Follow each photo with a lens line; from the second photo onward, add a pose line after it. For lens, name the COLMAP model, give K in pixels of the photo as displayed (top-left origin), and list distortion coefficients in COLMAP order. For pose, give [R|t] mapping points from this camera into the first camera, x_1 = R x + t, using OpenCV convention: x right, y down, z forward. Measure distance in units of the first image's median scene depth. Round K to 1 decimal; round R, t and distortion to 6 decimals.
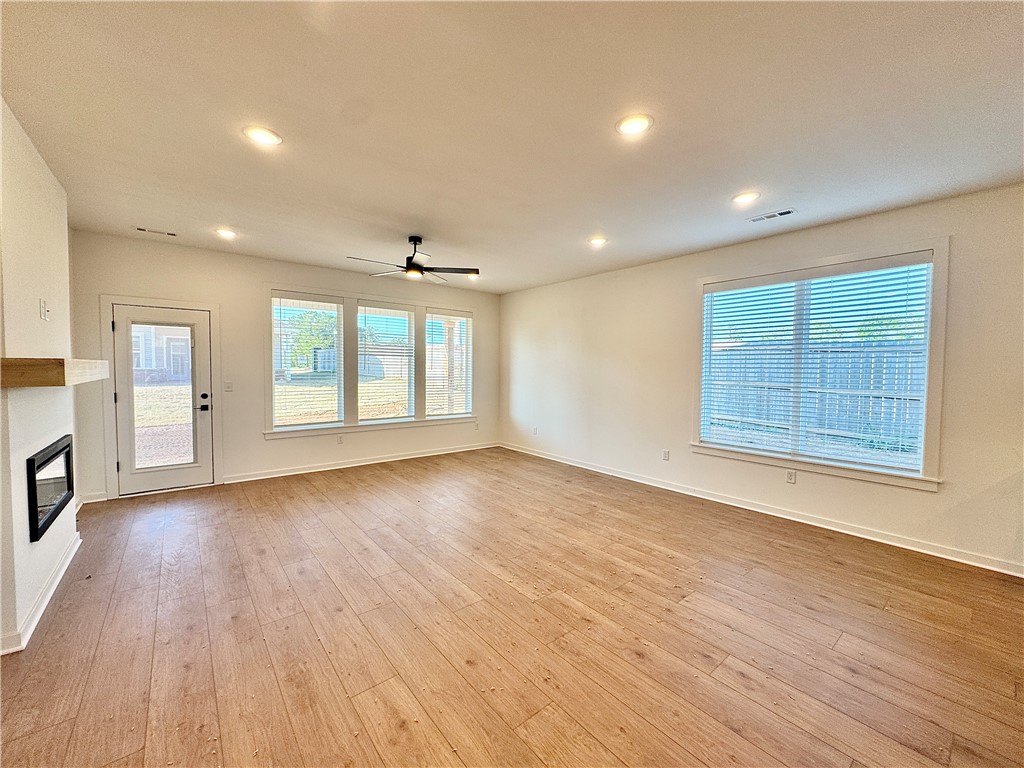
lens RADIAL K [[408.2, 0, 510.6], [0, 408.2, 384.4], [0, 0, 1]] dist [-0.003257, 0.000641]
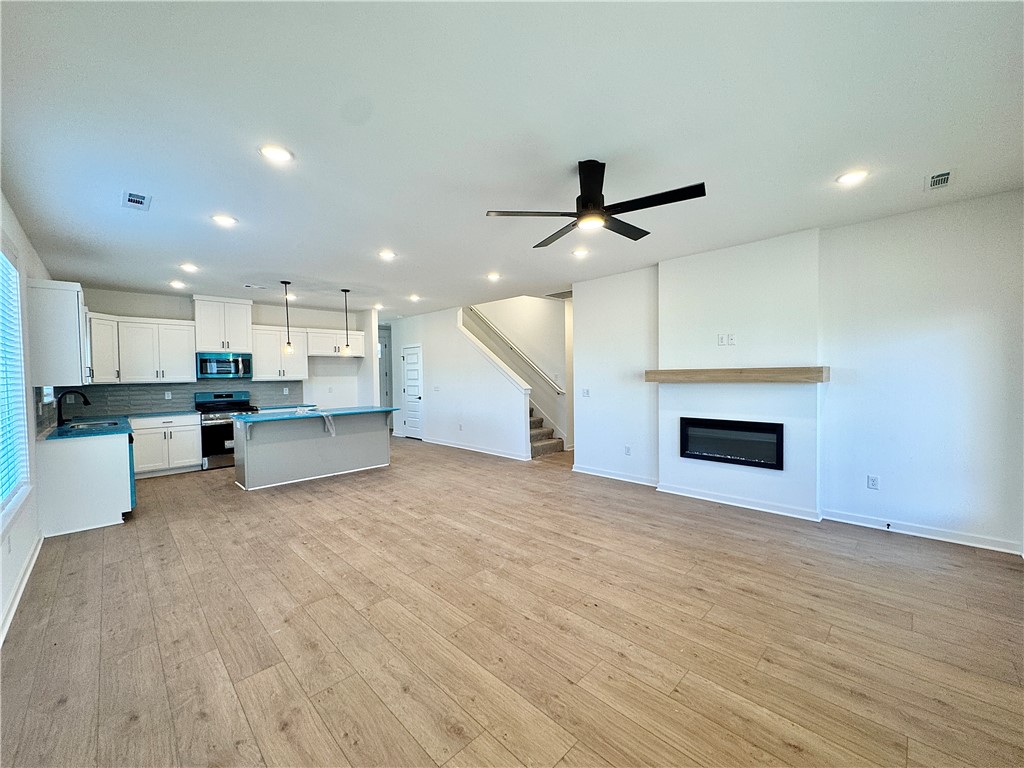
lens RADIAL K [[408.2, 0, 510.4], [0, 408.2, 384.5], [0, 0, 1]] dist [-0.003257, 0.000641]
pose [[-0.995452, 0.007619, -0.094955, -0.060595], [0.001399, 0.997858, 0.065402, -0.075877], [0.095250, 0.064972, -0.993331, 1.840501]]
